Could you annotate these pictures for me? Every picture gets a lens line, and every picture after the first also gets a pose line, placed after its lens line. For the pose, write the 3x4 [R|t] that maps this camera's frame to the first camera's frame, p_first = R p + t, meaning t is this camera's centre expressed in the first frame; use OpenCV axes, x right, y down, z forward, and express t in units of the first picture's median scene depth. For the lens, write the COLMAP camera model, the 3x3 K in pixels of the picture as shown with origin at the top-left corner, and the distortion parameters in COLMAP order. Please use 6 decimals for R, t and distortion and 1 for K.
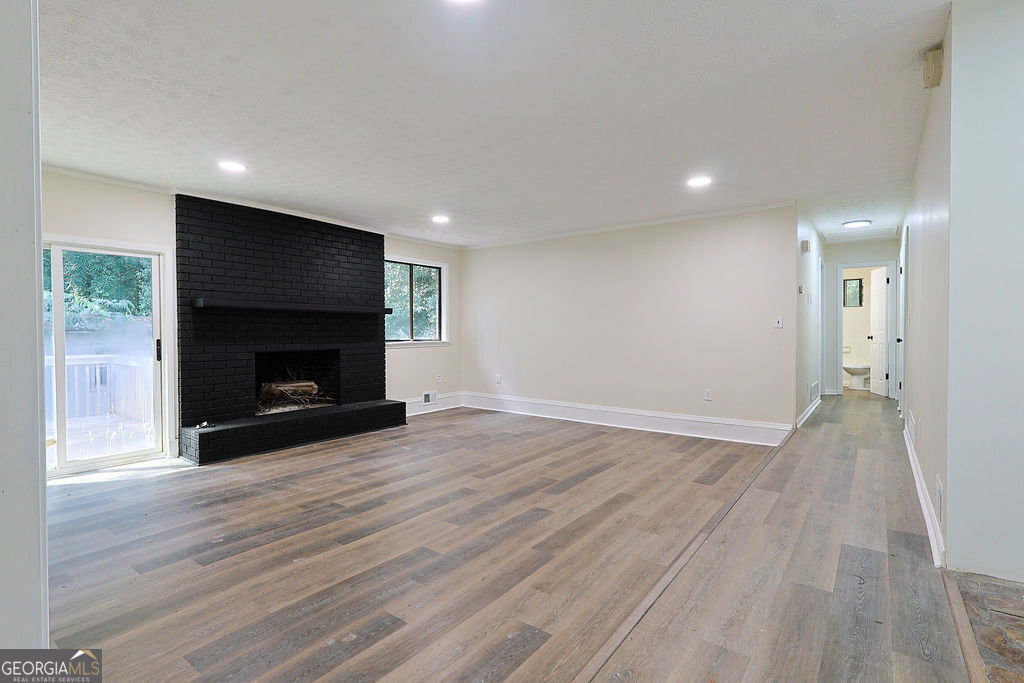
lens RADIAL K [[484.2, 0, 512.0], [0, 484.2, 341.5], [0, 0, 1]] dist [-0.004268, 0.000951]
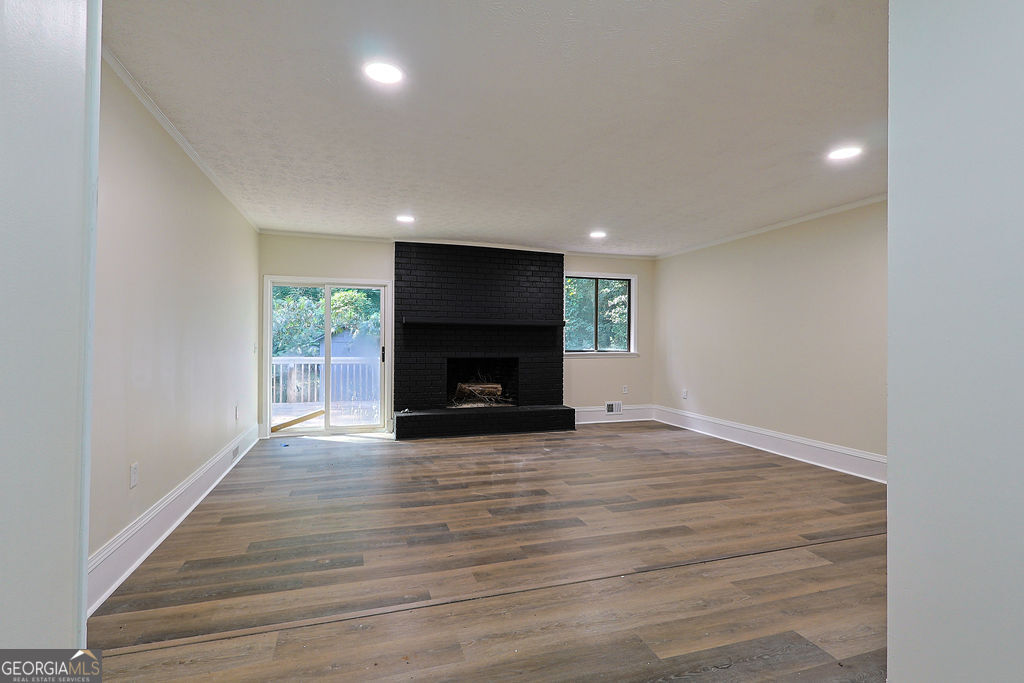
lens RADIAL K [[484.2, 0, 512.0], [0, 484.2, 341.5], [0, 0, 1]] dist [-0.004268, 0.000951]
pose [[0.819268, 0.007561, -0.573362, 0.384363], [-0.020317, 0.999668, -0.015848, -0.004724], [0.573051, 0.024633, 0.819149, 0.064062]]
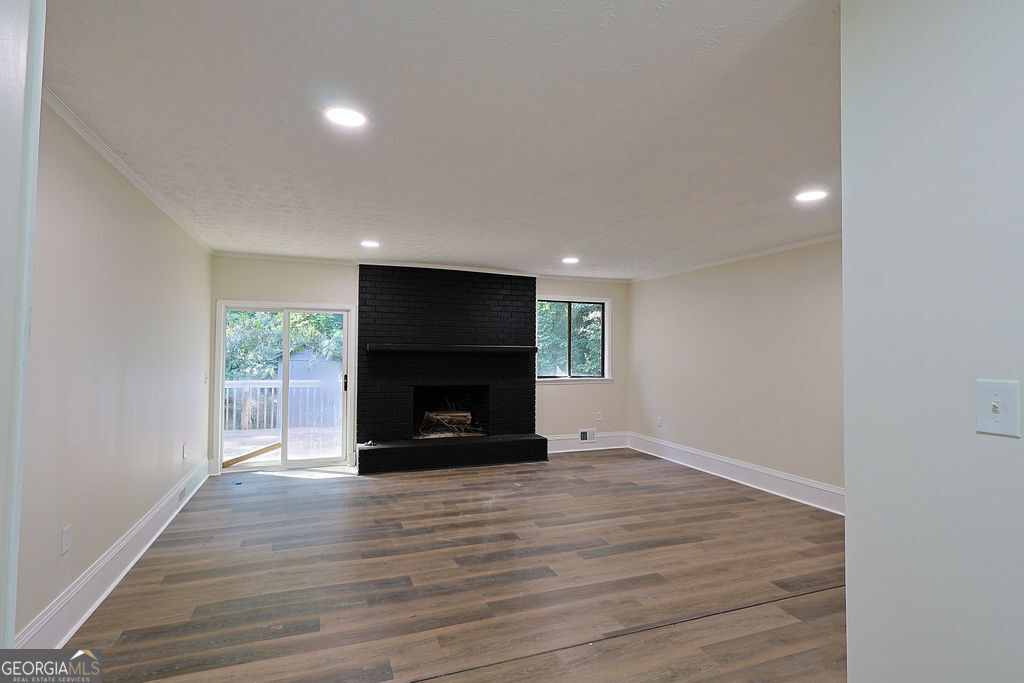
lens RADIAL K [[505.7, 0, 512.0], [0, 505.7, 341.5], [0, 0, 1]] dist [-0.004929, 0.001071]
pose [[0.849328, -0.003178, -0.527855, 0.393696], [-0.020936, 0.998992, -0.039702, -0.050258], [0.527450, 0.044771, 0.848406, 0.060434]]
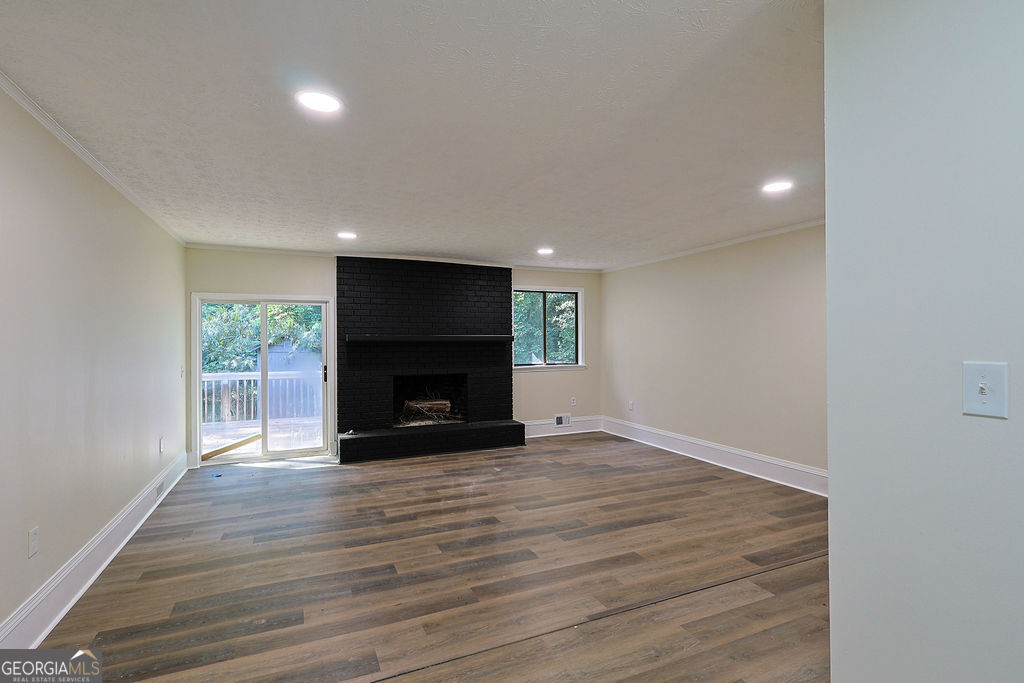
lens RADIAL K [[484.2, 0, 512.0], [0, 484.2, 341.5], [0, 0, 1]] dist [-0.004268, 0.000951]
pose [[0.875271, -0.003343, -0.483622, 0.376479], [-0.006413, 0.999808, -0.018517, -0.050424], [0.483591, 0.019309, 0.875081, 0.075561]]
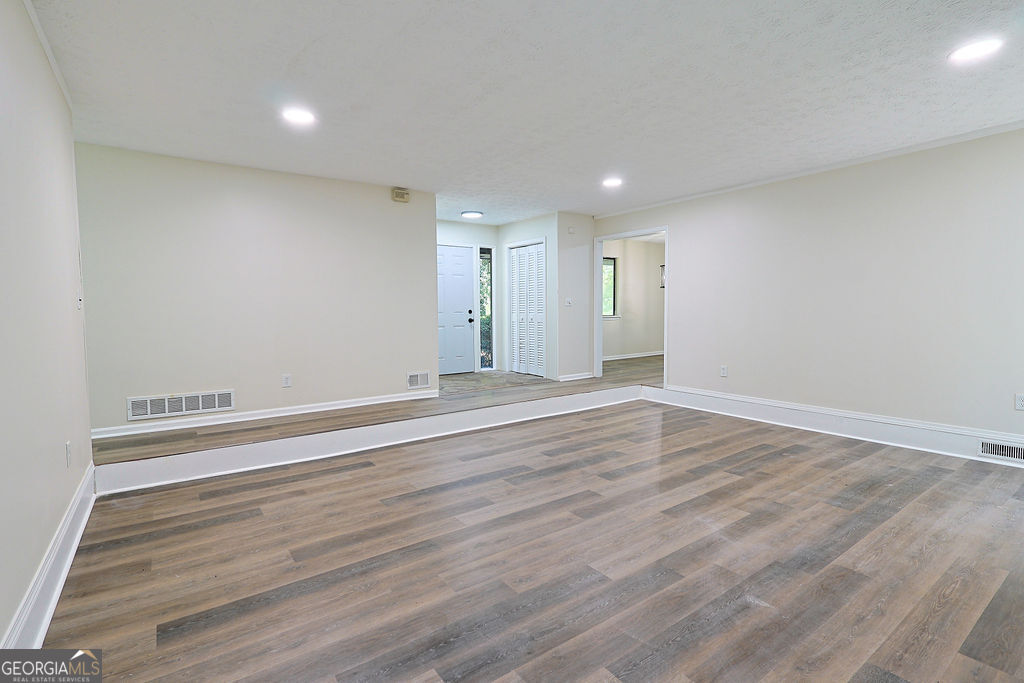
lens RADIAL K [[484.2, 0, 512.0], [0, 484.2, 341.5], [0, 0, 1]] dist [-0.004268, 0.000951]
pose [[-0.954805, -0.009109, 0.297094, -0.158193], [0.016613, 0.996332, 0.083938, -0.033382], [-0.296768, 0.085080, -0.951152, 1.599947]]
